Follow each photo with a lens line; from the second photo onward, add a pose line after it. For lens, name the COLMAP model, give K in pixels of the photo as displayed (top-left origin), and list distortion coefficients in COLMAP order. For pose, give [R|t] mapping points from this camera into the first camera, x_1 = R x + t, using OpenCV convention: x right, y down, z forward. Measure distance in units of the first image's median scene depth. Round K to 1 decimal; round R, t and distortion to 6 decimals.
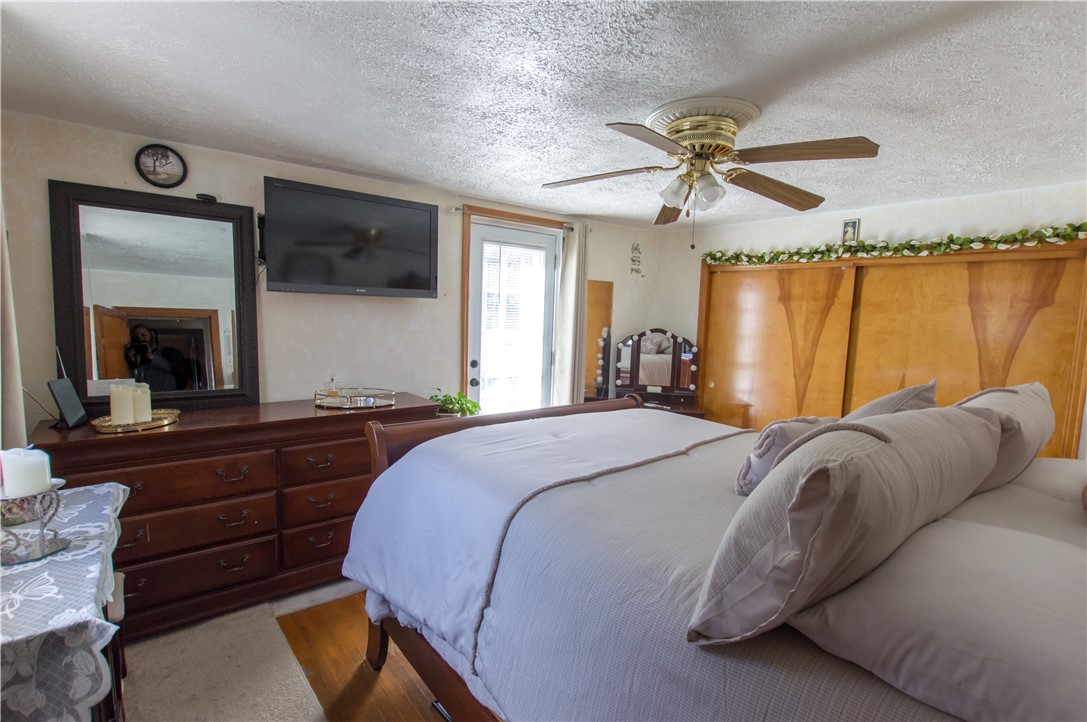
lens RADIAL K [[494.6, 0, 543.5], [0, 494.6, 361.0], [0, 0, 1]] dist [0.001908, 0.000013]
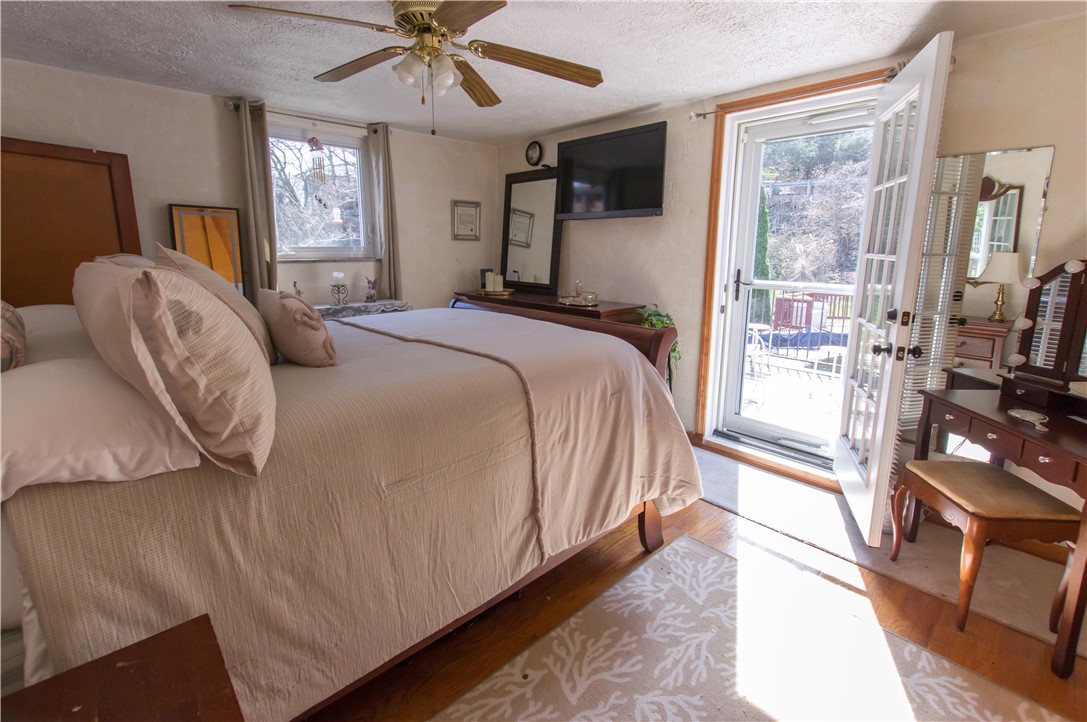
lens RADIAL K [[494.6, 0, 543.5], [0, 494.6, 361.0], [0, 0, 1]] dist [0.001908, 0.000013]
pose [[0.096679, 0.182989, -0.978350, 1.061425], [-0.117273, 0.978202, 0.171373, 0.028986], [0.988383, 0.098165, 0.116031, 0.854380]]
